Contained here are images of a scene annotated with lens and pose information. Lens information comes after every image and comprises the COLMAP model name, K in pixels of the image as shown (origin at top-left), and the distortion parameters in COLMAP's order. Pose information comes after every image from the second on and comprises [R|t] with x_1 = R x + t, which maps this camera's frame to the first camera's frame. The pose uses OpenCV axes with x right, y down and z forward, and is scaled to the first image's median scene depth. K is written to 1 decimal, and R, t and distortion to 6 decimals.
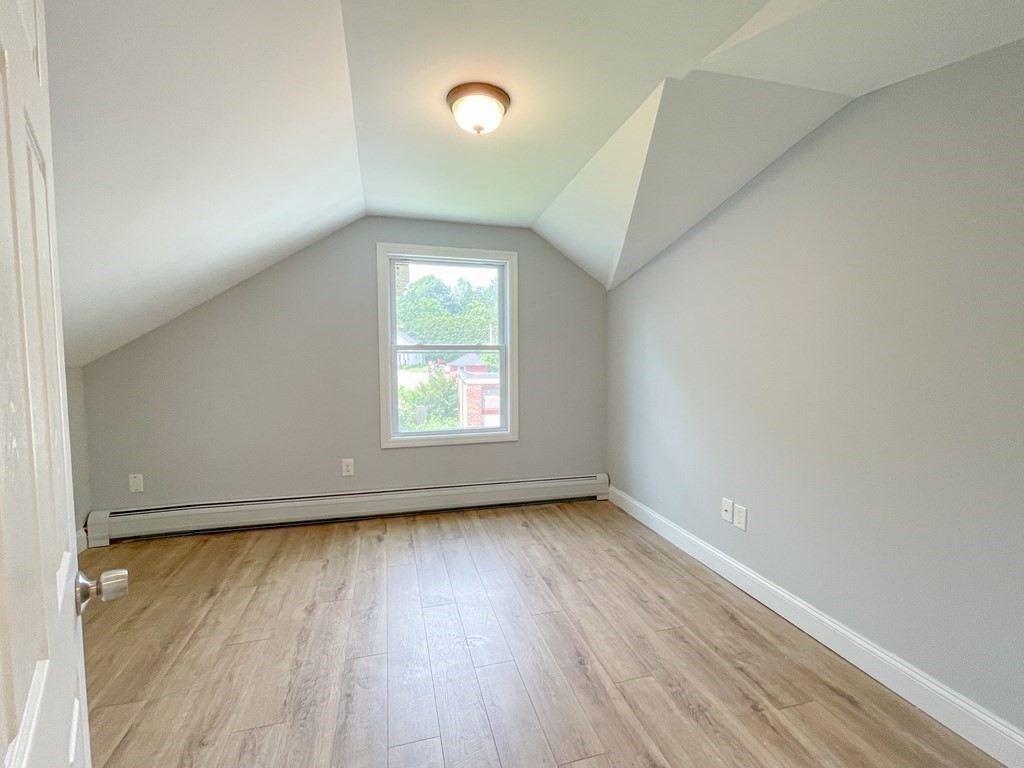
lens RADIAL K [[448.9, 0, 509.5], [0, 448.9, 385.2], [0, 0, 1]] dist [0.003219, 0.000310]
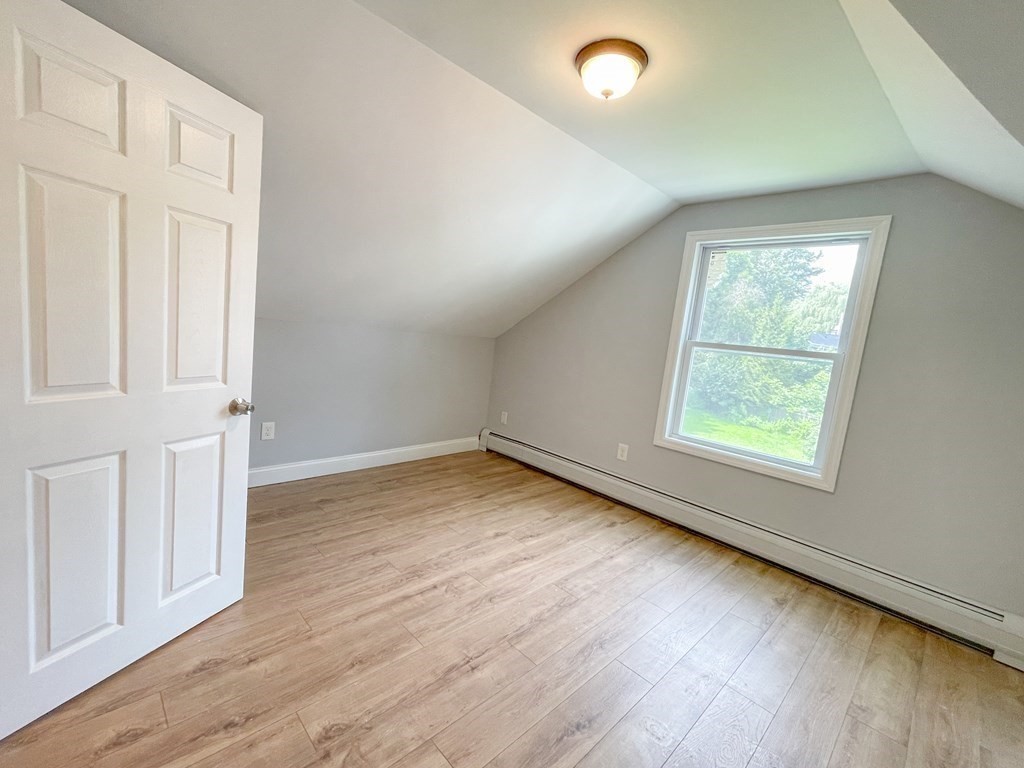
lens RADIAL K [[443.5, 0, 512.0], [0, 443.5, 385.6], [0, 0, 1]] dist [0.012757, 0.000327]
pose [[0.481939, 0.157841, -0.861871, 0.464762], [-0.162885, 0.982634, 0.088876, -0.025480], [0.860932, 0.097554, 0.499279, 0.288270]]
